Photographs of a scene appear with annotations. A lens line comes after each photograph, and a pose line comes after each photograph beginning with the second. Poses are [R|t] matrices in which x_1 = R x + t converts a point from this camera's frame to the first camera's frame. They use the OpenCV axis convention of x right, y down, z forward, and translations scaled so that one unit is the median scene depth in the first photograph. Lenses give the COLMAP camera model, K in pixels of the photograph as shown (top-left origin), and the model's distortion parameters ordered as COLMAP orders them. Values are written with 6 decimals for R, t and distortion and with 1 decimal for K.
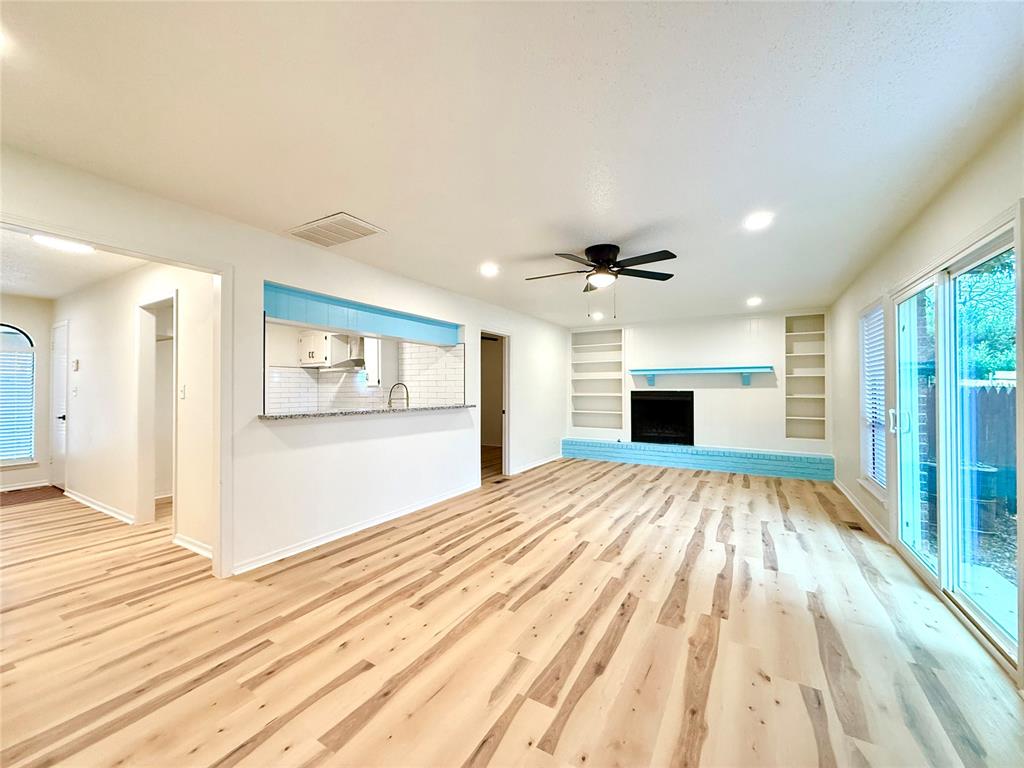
lens RADIAL K [[406.7, 0, 513.6], [0, 406.7, 386.3], [0, 0, 1]] dist [0.000435, 0.000337]
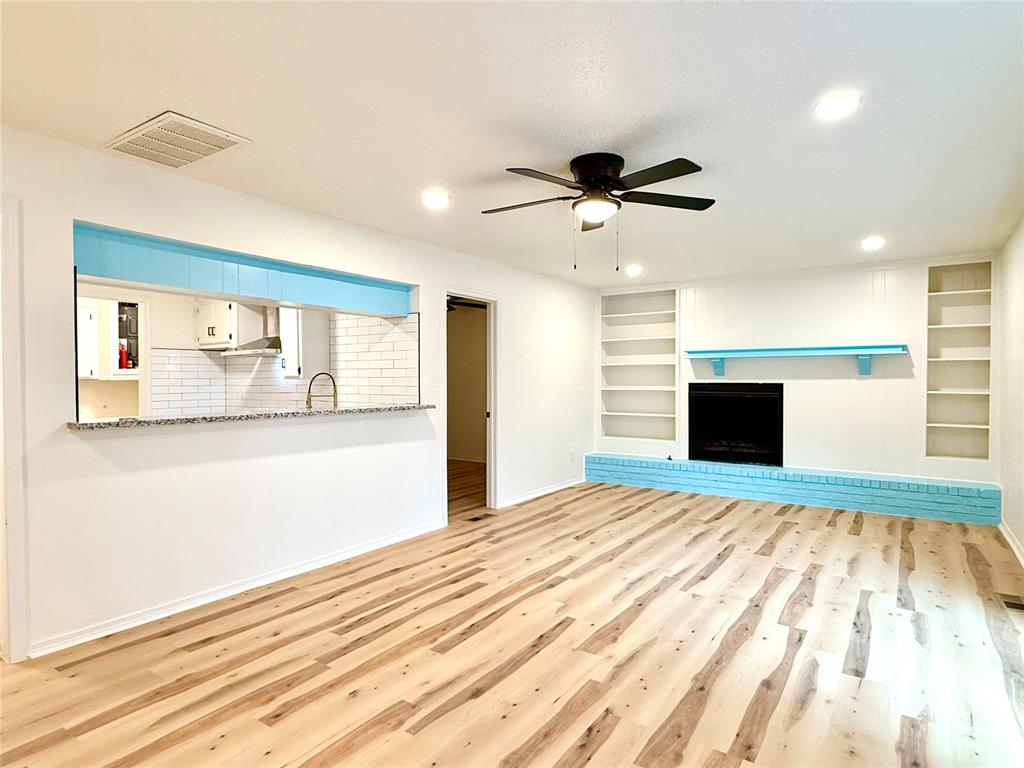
lens RADIAL K [[583.6, 0, 514.2], [0, 583.6, 390.7], [0, 0, 1]] dist [0.000660, 0.000462]
pose [[0.997919, 0.000470, -0.064471, 0.125130], [0.001317, 0.999616, 0.027669, -0.005281], [0.064459, -0.027696, 0.997536, 0.065642]]
